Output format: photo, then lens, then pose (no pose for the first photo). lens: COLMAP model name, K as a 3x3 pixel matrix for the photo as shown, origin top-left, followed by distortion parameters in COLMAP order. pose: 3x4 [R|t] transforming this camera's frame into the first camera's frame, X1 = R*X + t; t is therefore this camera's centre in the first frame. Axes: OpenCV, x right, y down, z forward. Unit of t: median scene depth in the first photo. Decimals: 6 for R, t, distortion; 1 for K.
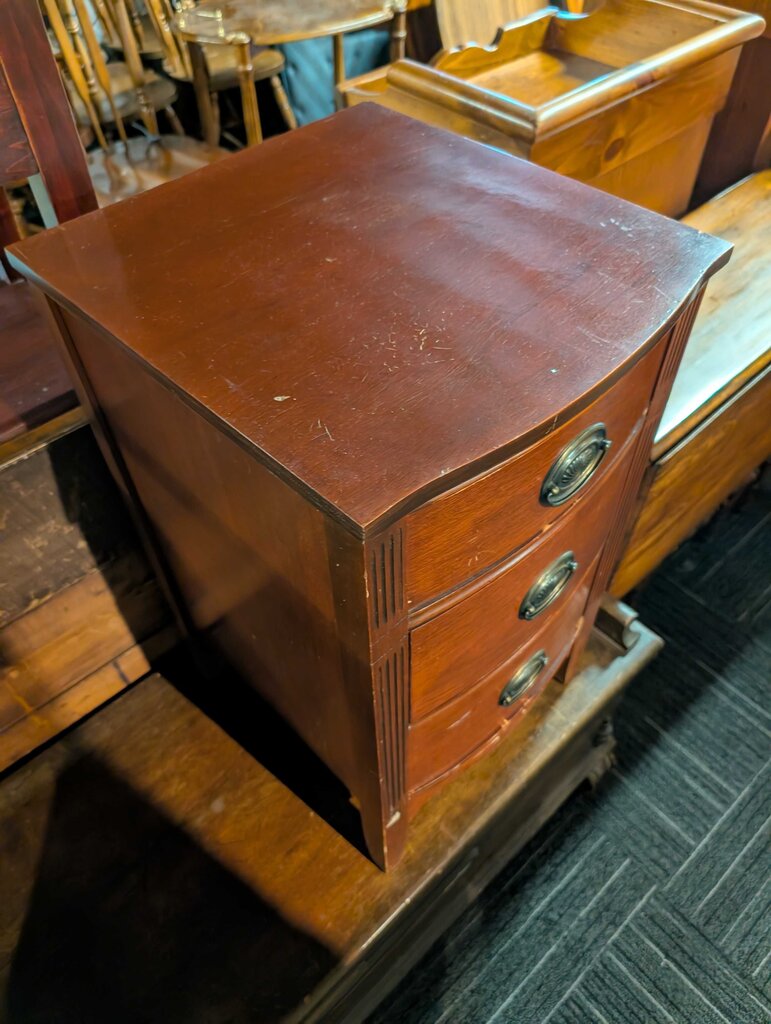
lens RADIAL K [[759.5, 0, 389.6], [0, 759.5, 511.0], [0, 0, 1]] dist [-0.007892, 0.005841]
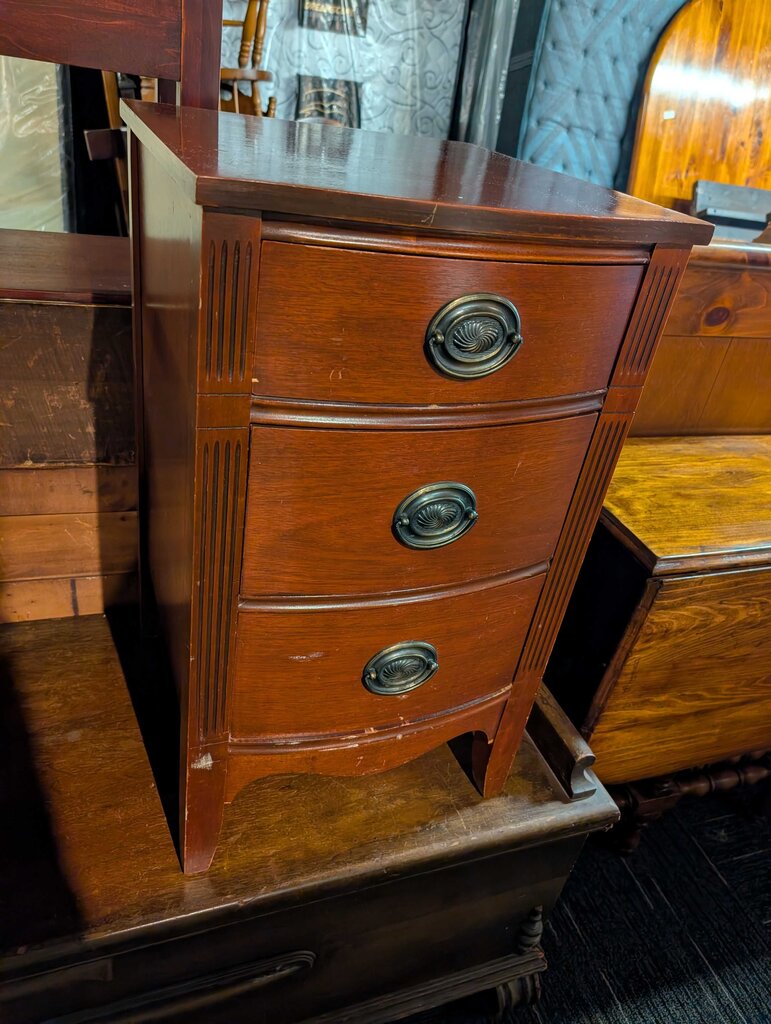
lens RADIAL K [[759.5, 0, 383.3], [0, 759.5, 513.7], [0, 0, 1]] dist [-0.007892, 0.005841]
pose [[0.906354, 0.331964, -0.261384, 0.273441], [-0.401407, 0.869628, -0.287436, 0.269695], [0.131888, 0.365440, 0.921444, 0.092953]]
